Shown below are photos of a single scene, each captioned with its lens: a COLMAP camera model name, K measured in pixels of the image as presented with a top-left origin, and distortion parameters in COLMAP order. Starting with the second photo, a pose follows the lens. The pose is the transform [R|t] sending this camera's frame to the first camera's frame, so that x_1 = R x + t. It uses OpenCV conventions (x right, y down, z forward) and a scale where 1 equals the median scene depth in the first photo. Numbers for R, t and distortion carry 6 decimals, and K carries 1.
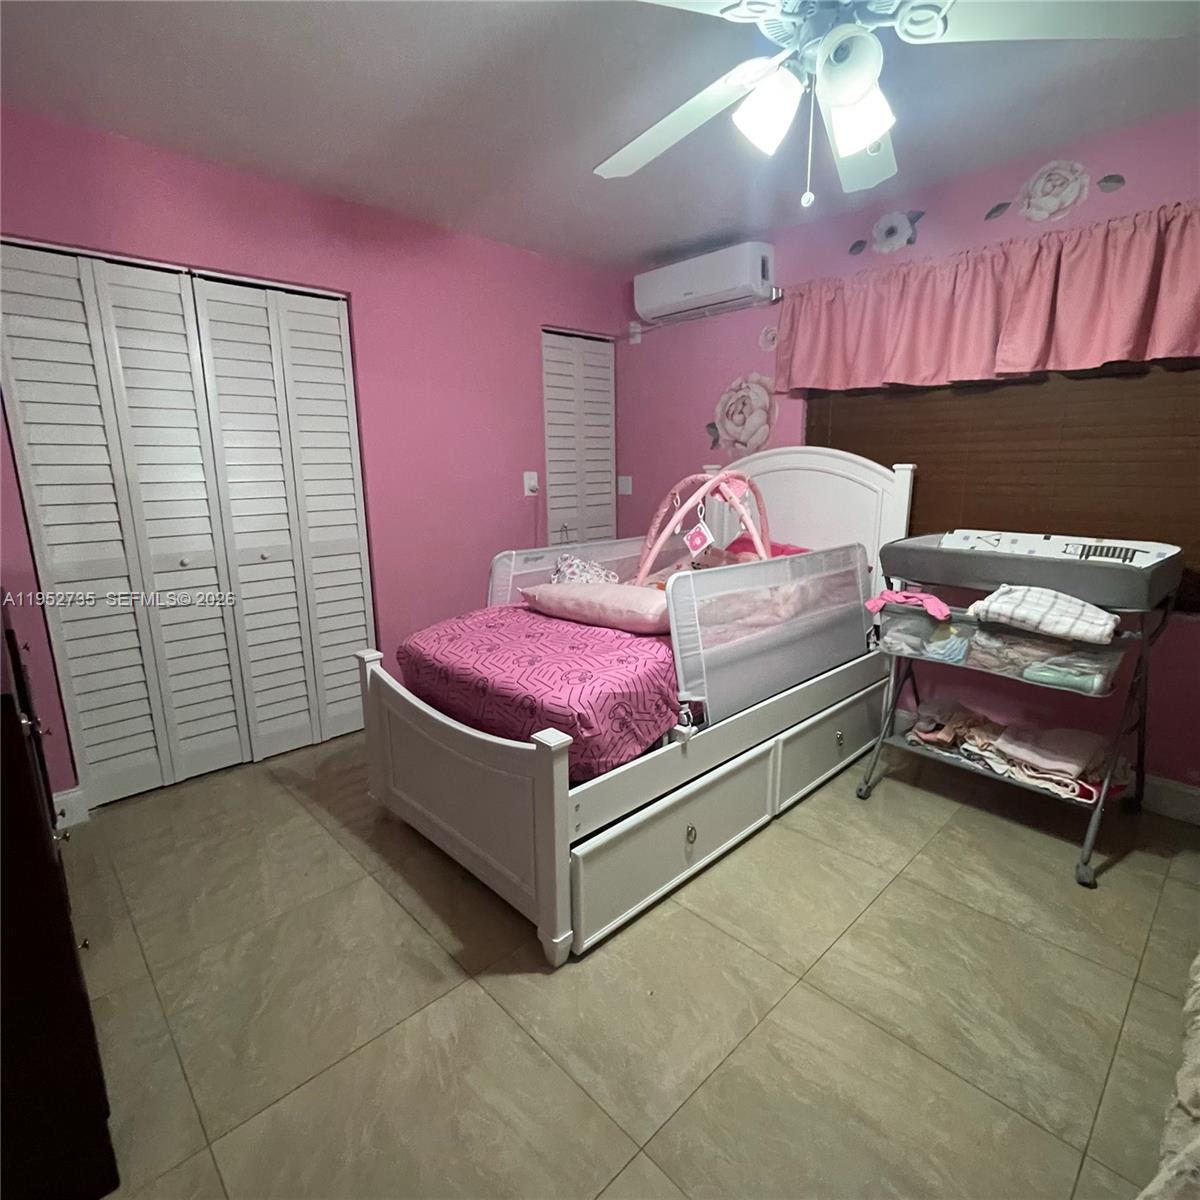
lens RADIAL K [[651.2, 0, 603.0], [0, 651.2, 603.1], [0, 0, 1]] dist [-0.008249, 0.001308]
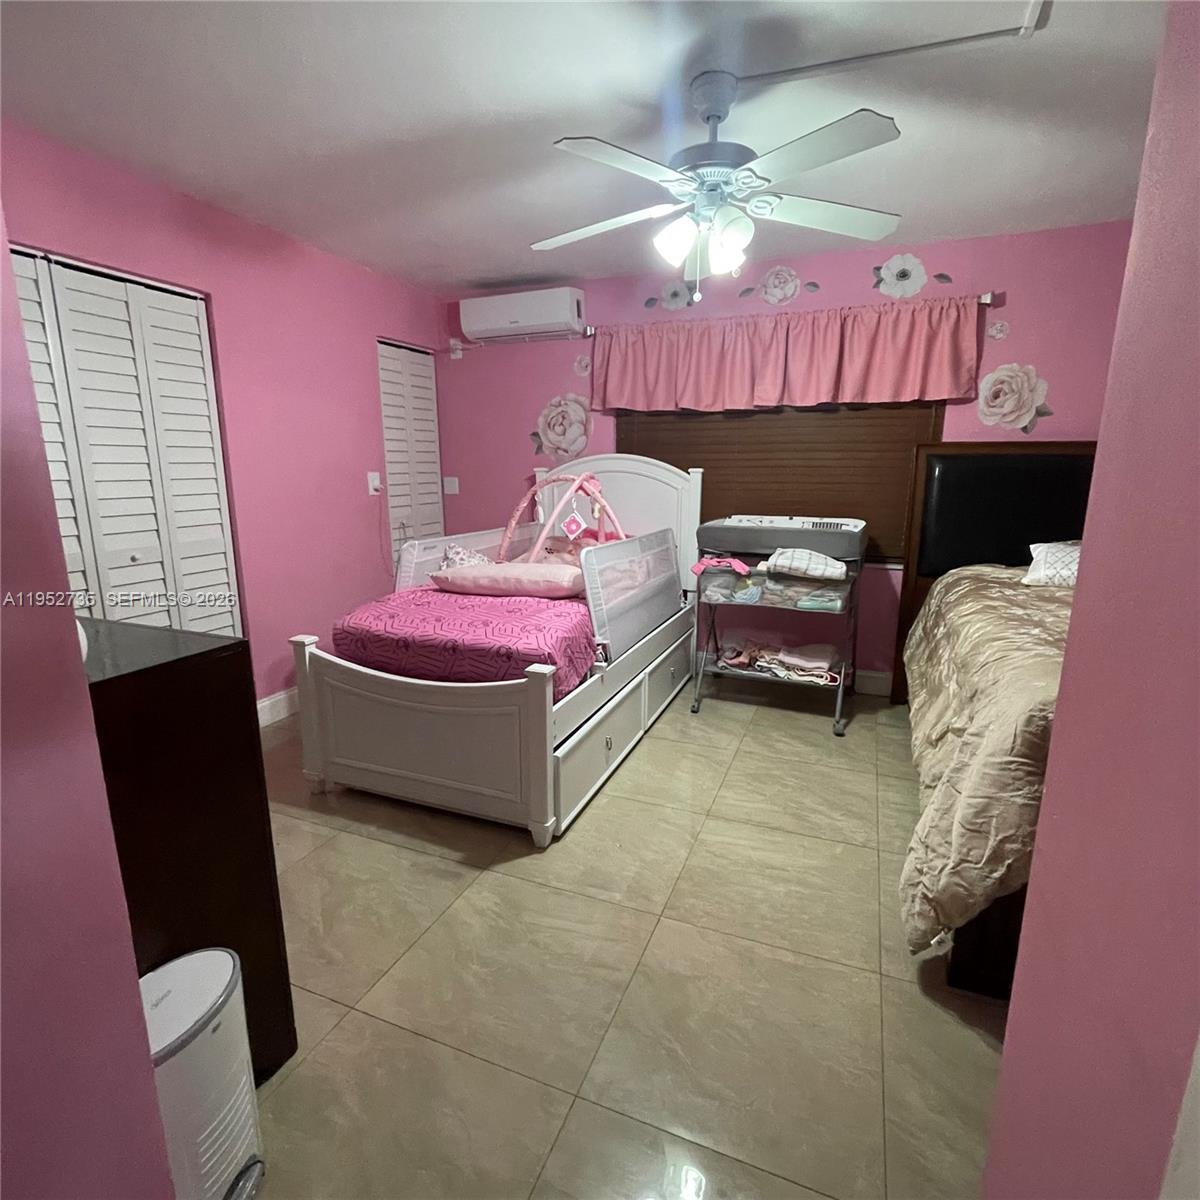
lens RADIAL K [[648.8, 0, 606.1], [0, 648.8, 600.6], [0, 0, 1]] dist [-0.001519, 0.001446]
pose [[0.911954, -0.073456, 0.403663, -0.313554], [0.076879, 0.997010, 0.007744, 0.042665], [-0.403025, 0.023971, 0.914875, -0.181226]]
